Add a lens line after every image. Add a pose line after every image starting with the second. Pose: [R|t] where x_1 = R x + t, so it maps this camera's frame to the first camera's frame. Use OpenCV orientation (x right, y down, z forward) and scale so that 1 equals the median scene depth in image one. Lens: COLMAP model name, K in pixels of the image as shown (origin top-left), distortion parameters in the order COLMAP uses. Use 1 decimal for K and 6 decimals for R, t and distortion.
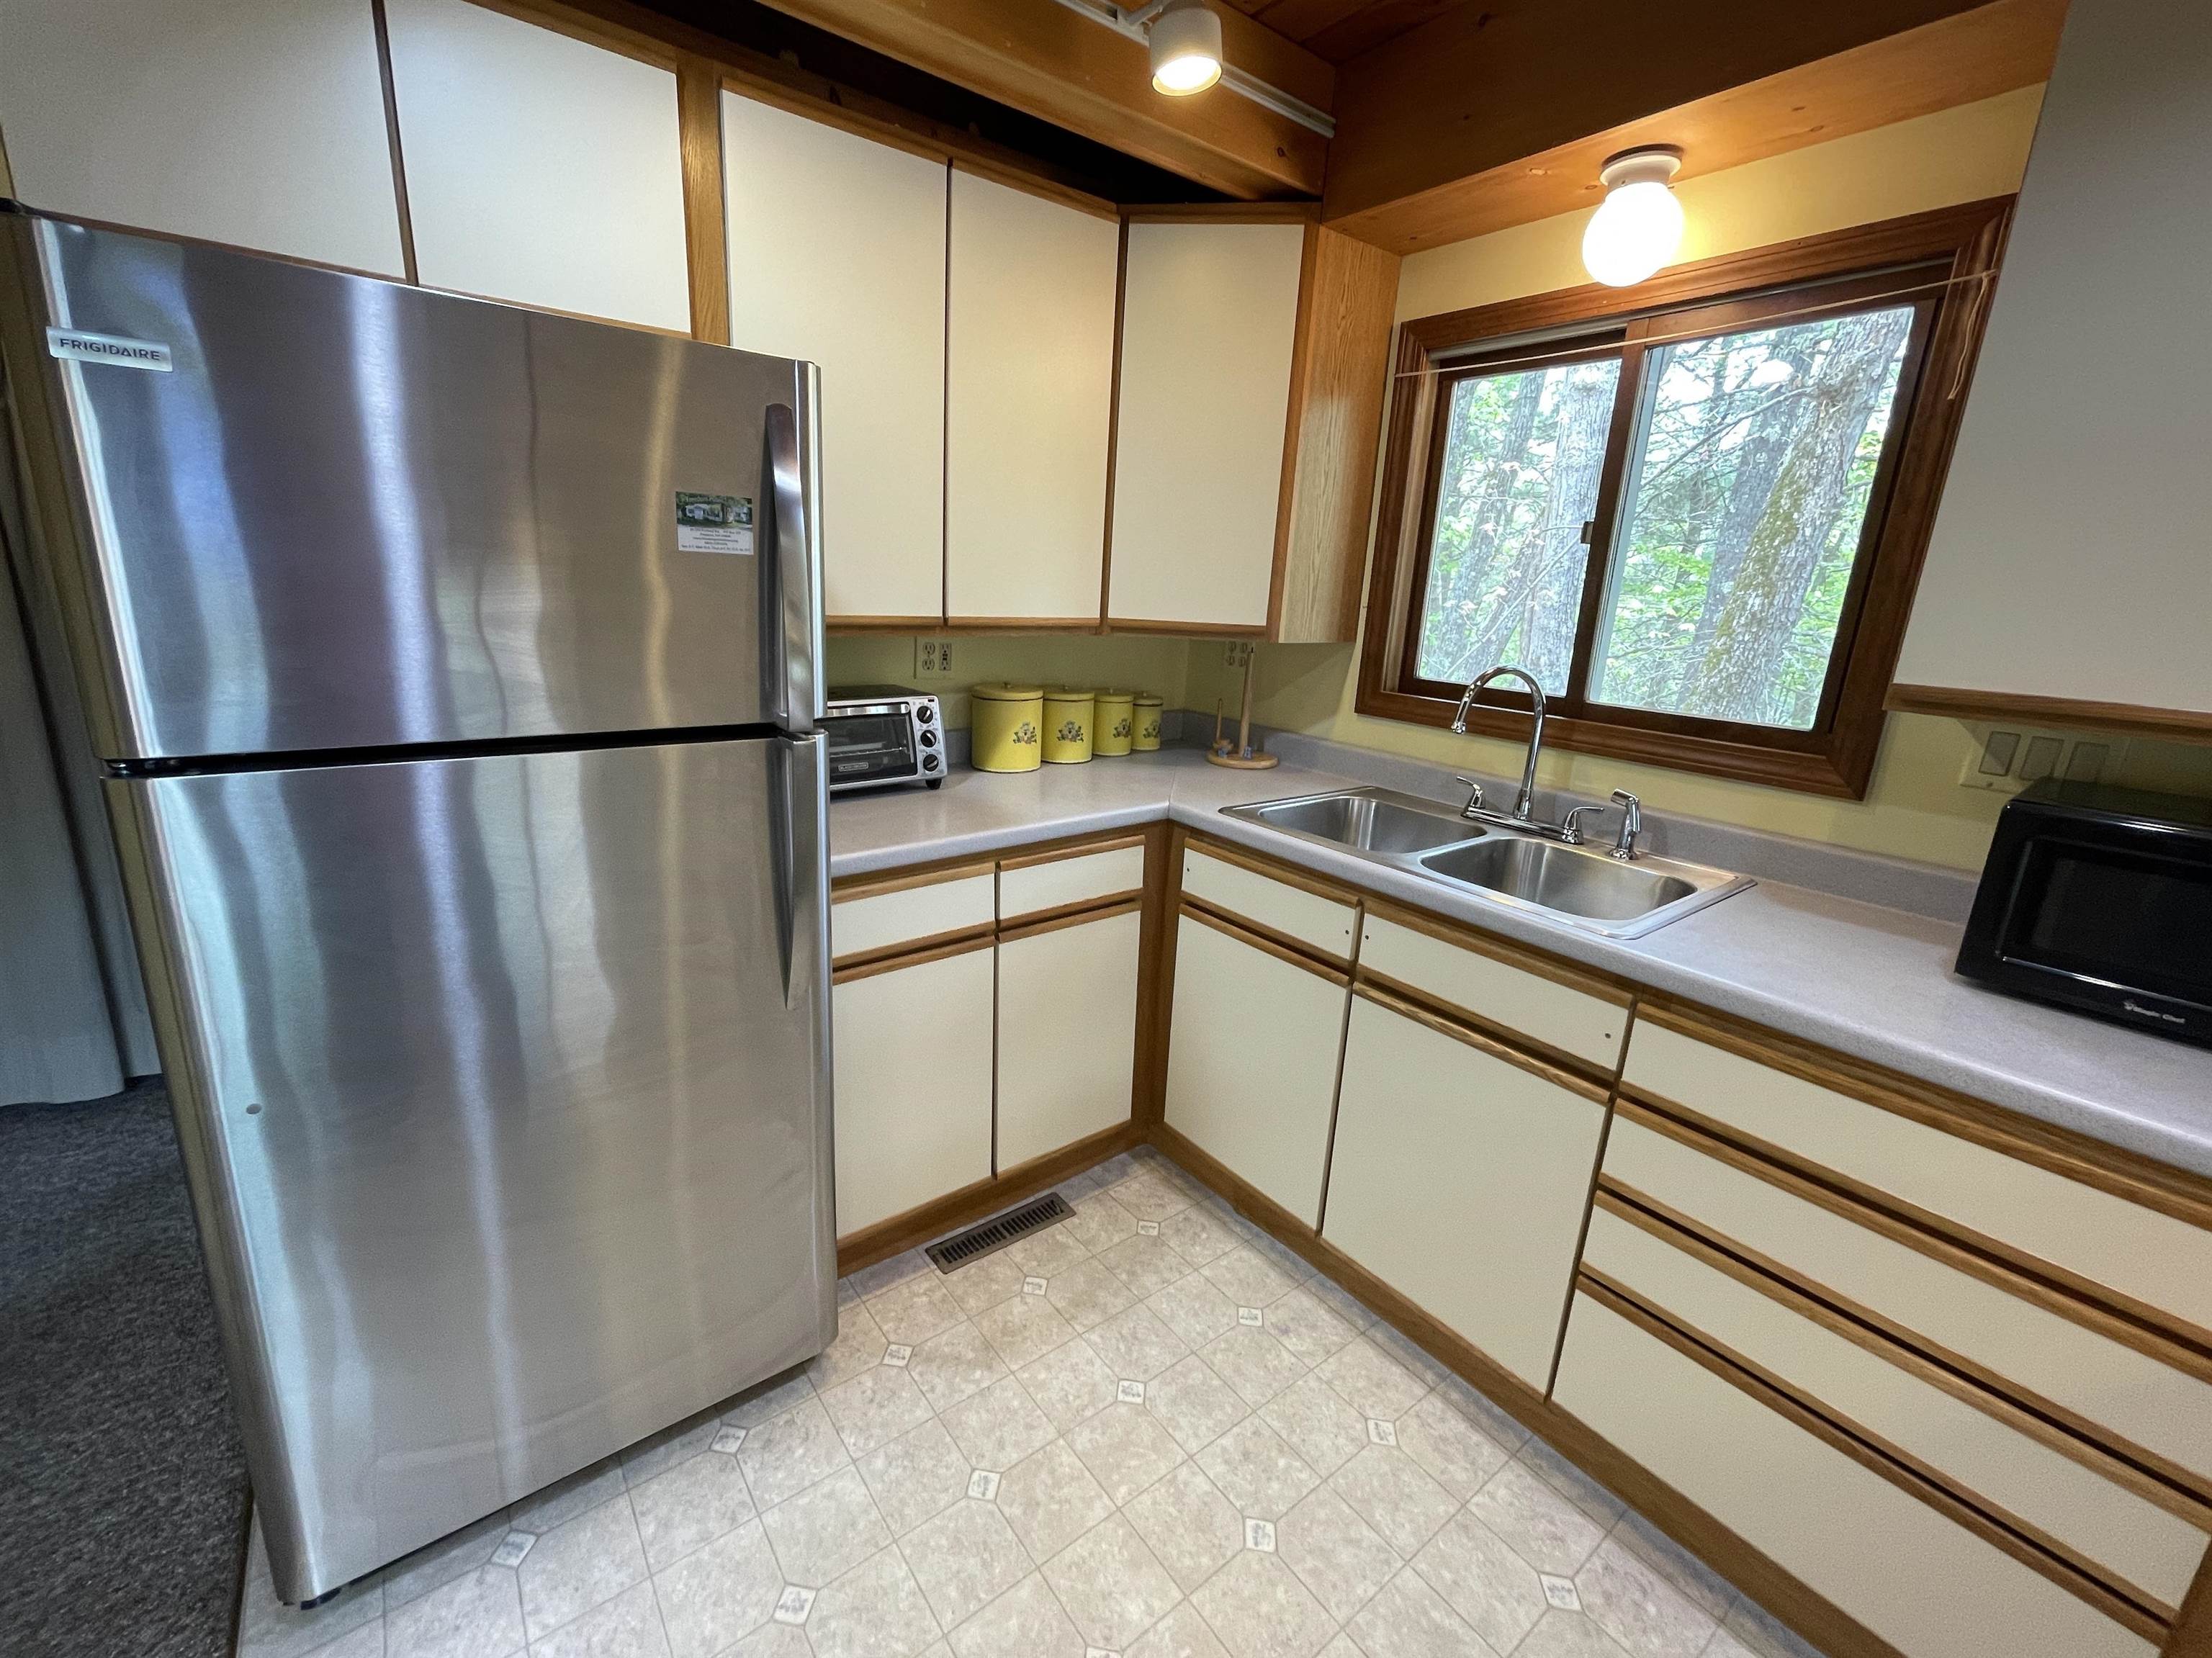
lens RADIAL K [[908.1, 0, 1087.3], [0, 908.1, 809.0], [0, 0, 1]] dist [-0.011985, 0.004385]
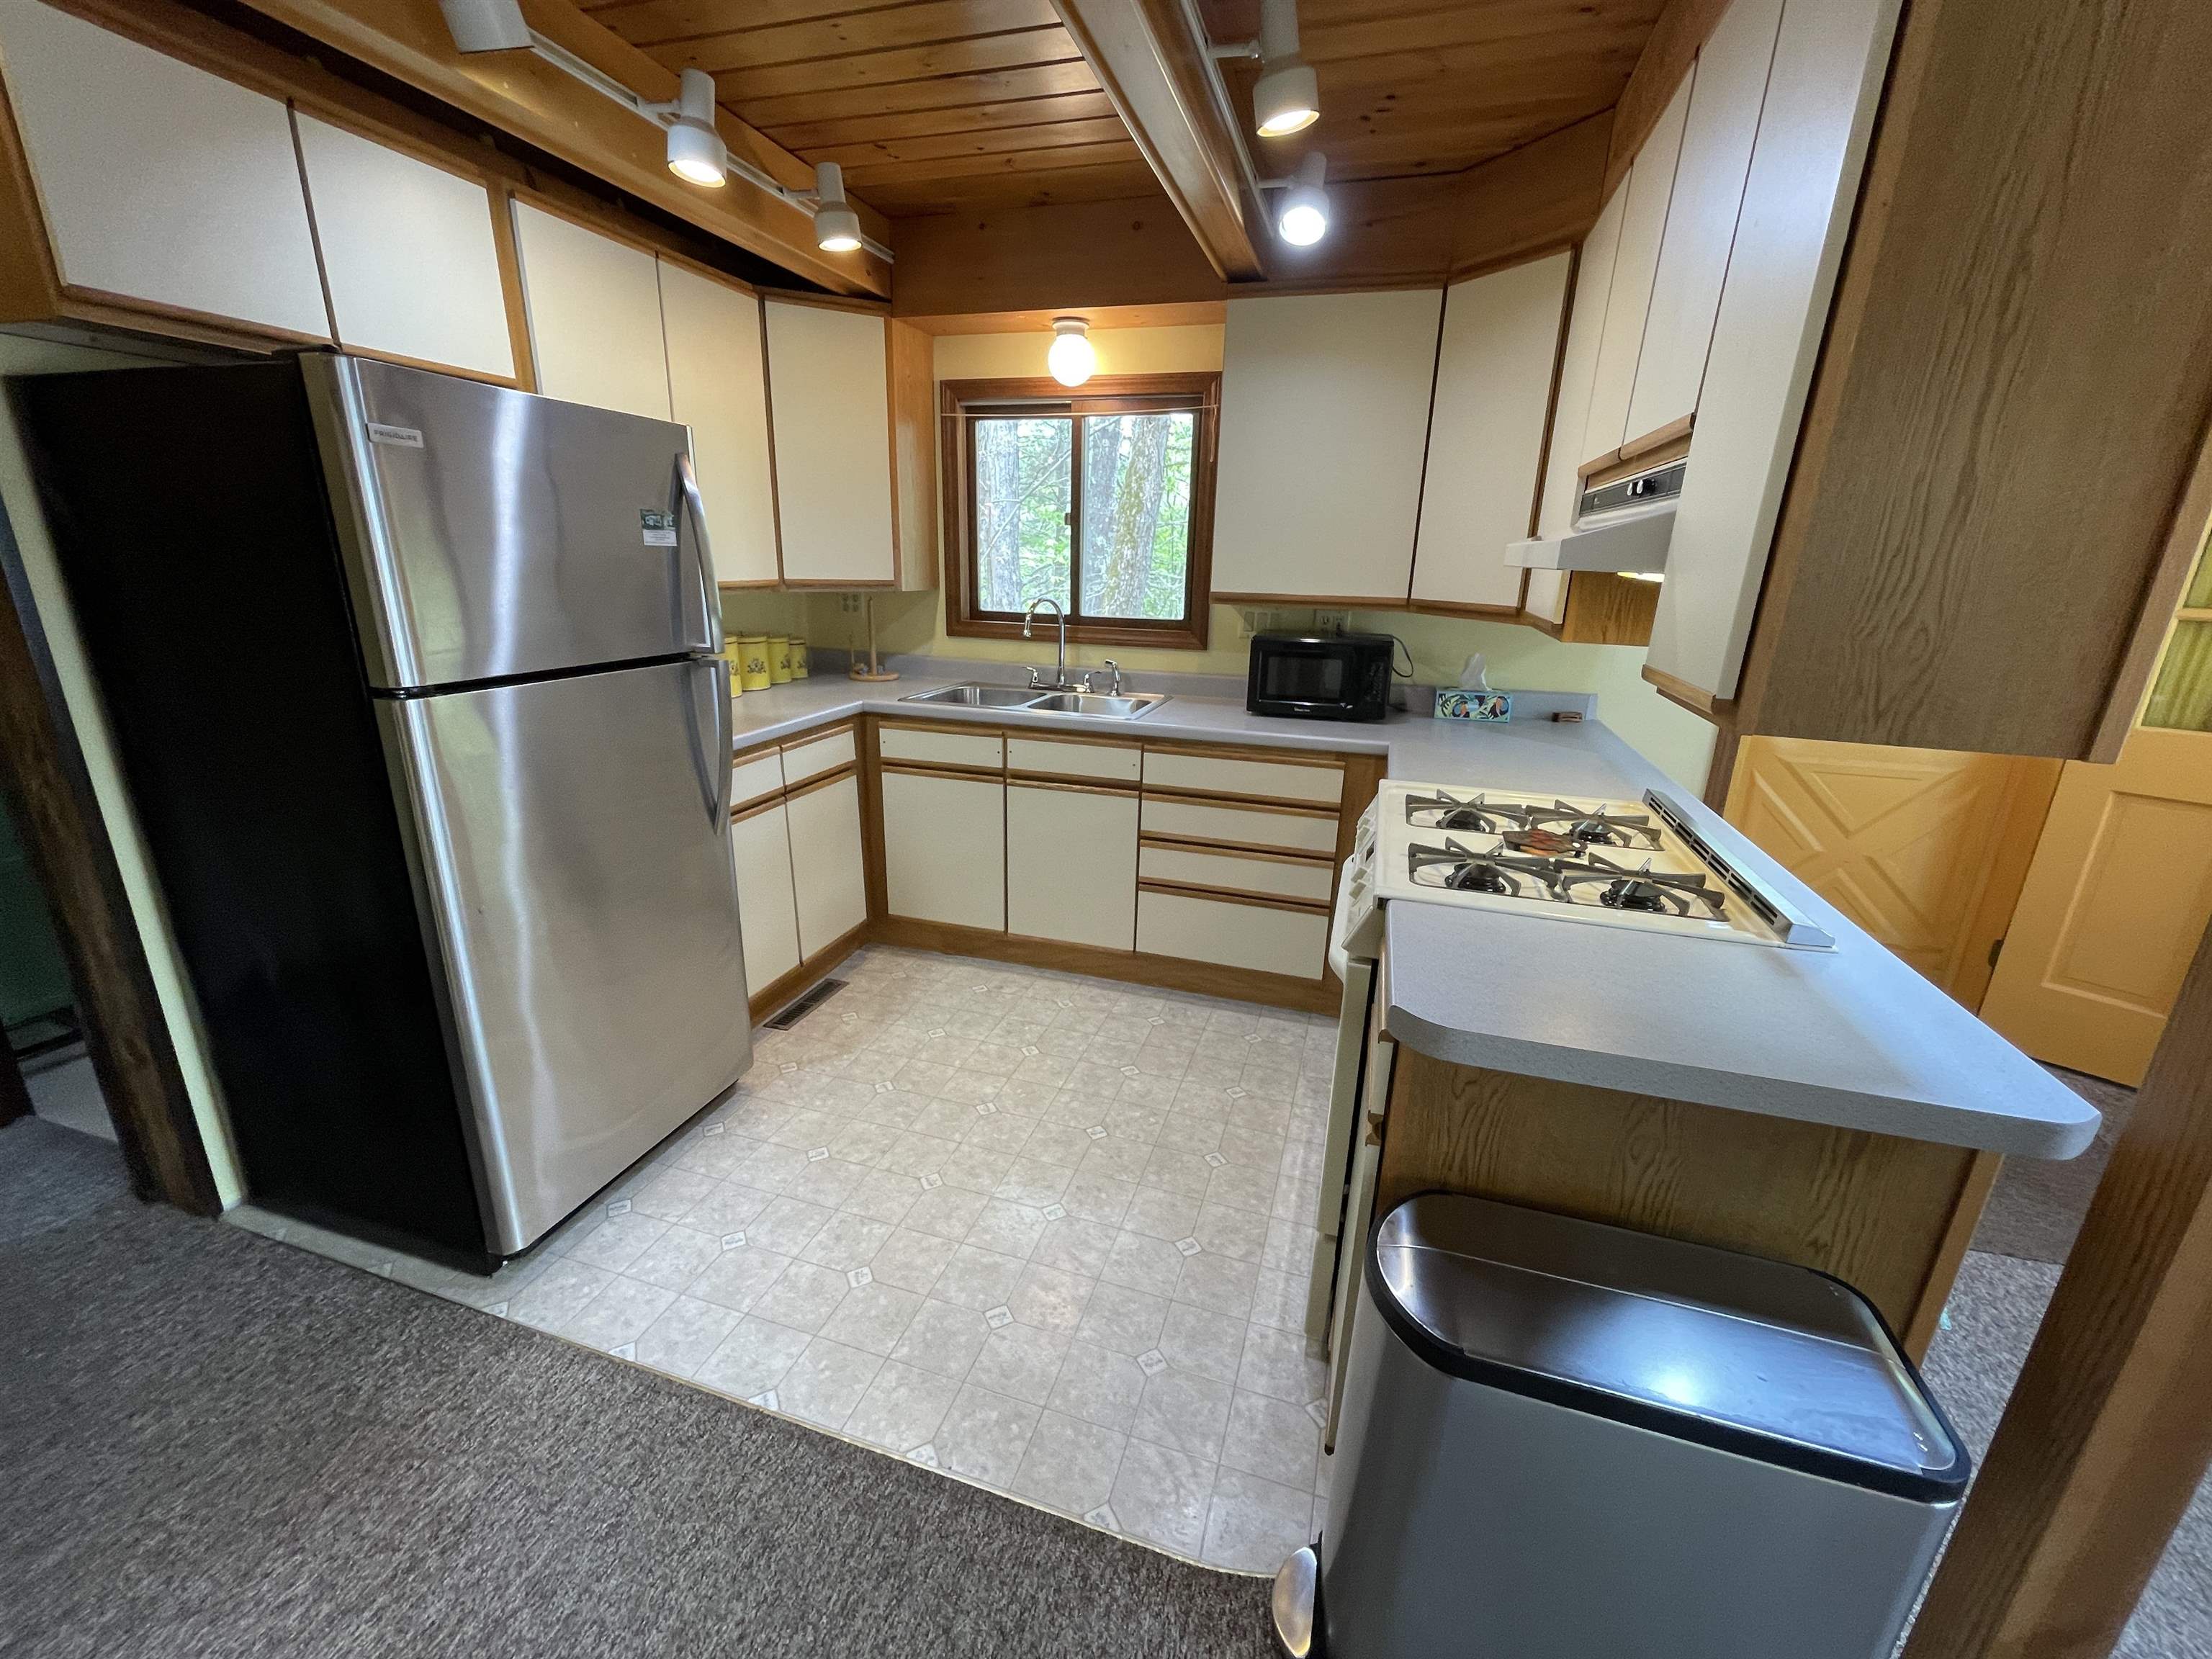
lens RADIAL K [[890.4, 0, 1105.2], [0, 890.4, 827.1], [0, 0, 1]] dist [-0.001083, 0.000410]
pose [[0.810986, -0.193788, 0.552039, -0.480293], [0.155090, 0.981003, 0.116534, 0.097810], [-0.564135, -0.008892, 0.825635, -0.503148]]
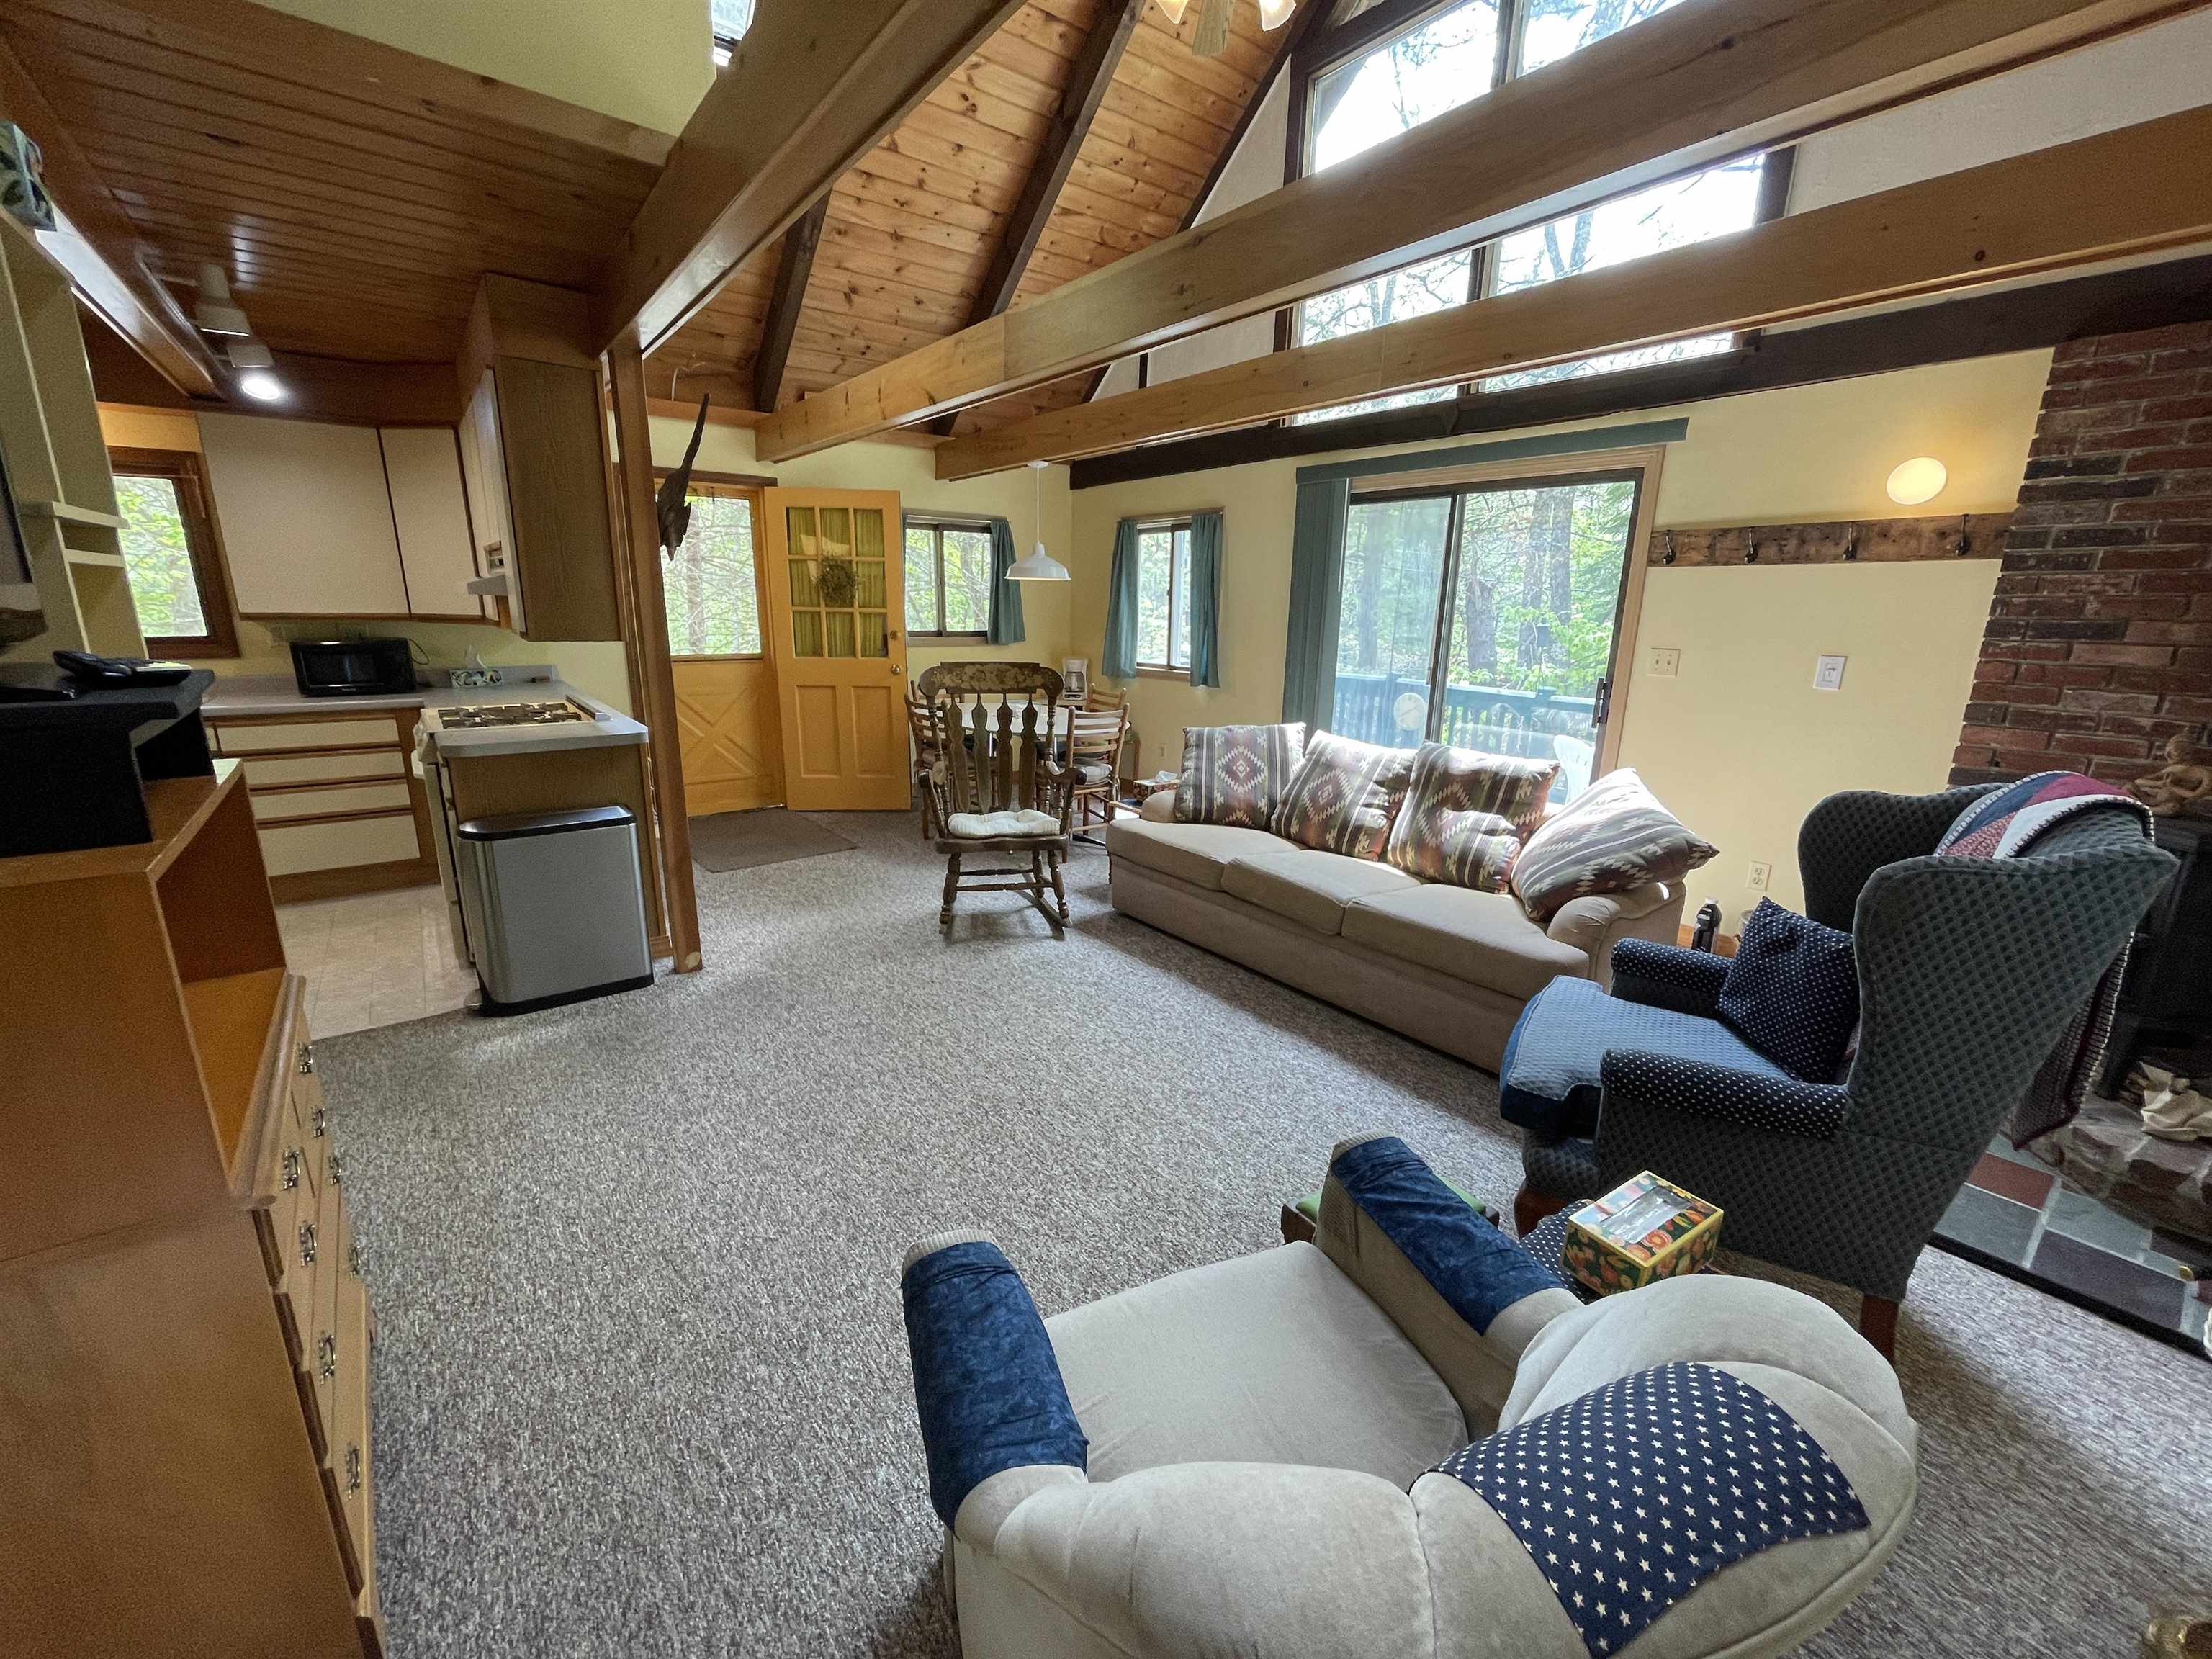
lens RADIAL K [[890.4, 0, 1105.2], [0, 890.4, 827.1], [0, 0, 1]] dist [-0.001083, 0.000410]
pose [[-0.015936, -0.290906, 0.956619, -1.652539], [0.228703, 0.930316, 0.286717, 0.250554], [-0.973366, 0.223351, 0.051706, -1.366969]]
